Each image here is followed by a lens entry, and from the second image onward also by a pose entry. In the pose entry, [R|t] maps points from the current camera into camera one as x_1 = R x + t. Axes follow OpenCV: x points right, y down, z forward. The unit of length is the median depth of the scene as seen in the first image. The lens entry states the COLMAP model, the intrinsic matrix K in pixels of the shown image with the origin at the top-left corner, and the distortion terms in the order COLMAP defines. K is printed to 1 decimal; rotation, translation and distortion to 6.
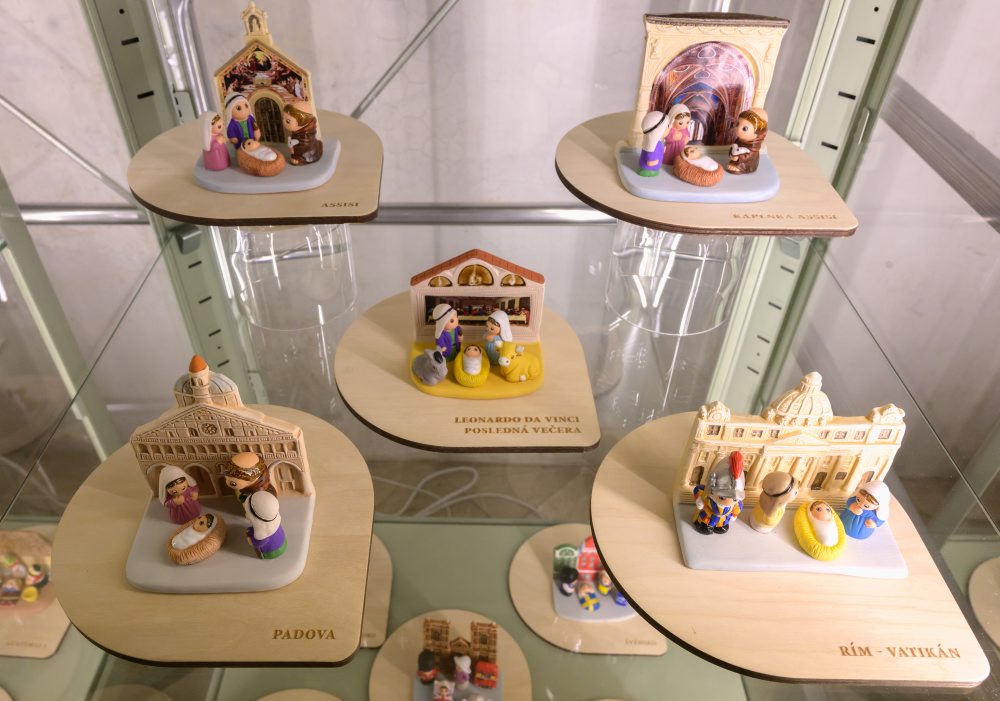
lens RADIAL K [[729.8, 0, 453.4], [0, 729.8, 348.5], [0, 0, 1]] dist [-0.035846, -0.000592]
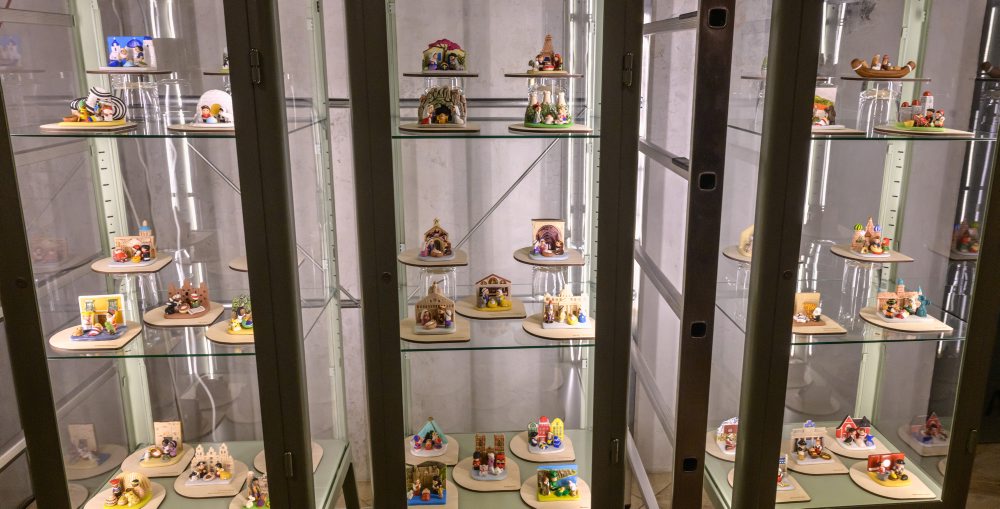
lens RADIAL K [[717.9, 0, 530.6], [0, 717.9, 234.0], [0, 0, 1]] dist [-0.000058, -0.000380]
pose [[0.995845, -0.006324, 0.090844, -0.071696], [0.046211, 0.894686, -0.444298, 0.856261], [-0.078467, 0.446650, 0.891261, -1.559994]]
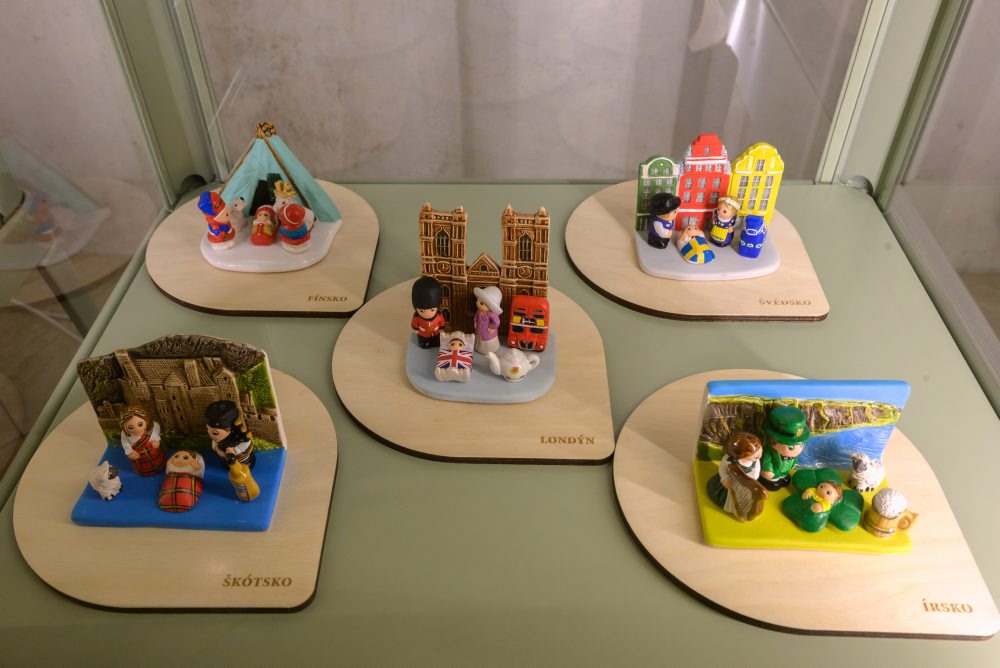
lens RADIAL K [[823.4, 0, 500.0], [0, 823.4, 334.0], [0, 0, 1]] dist [0.009082, 0.004450]
pose [[0.999960, -0.001452, 0.008849, 0.016273], [0.001145, 0.999402, 0.034569, 0.440176], [-0.008894, -0.034557, 0.999363, 0.338290]]
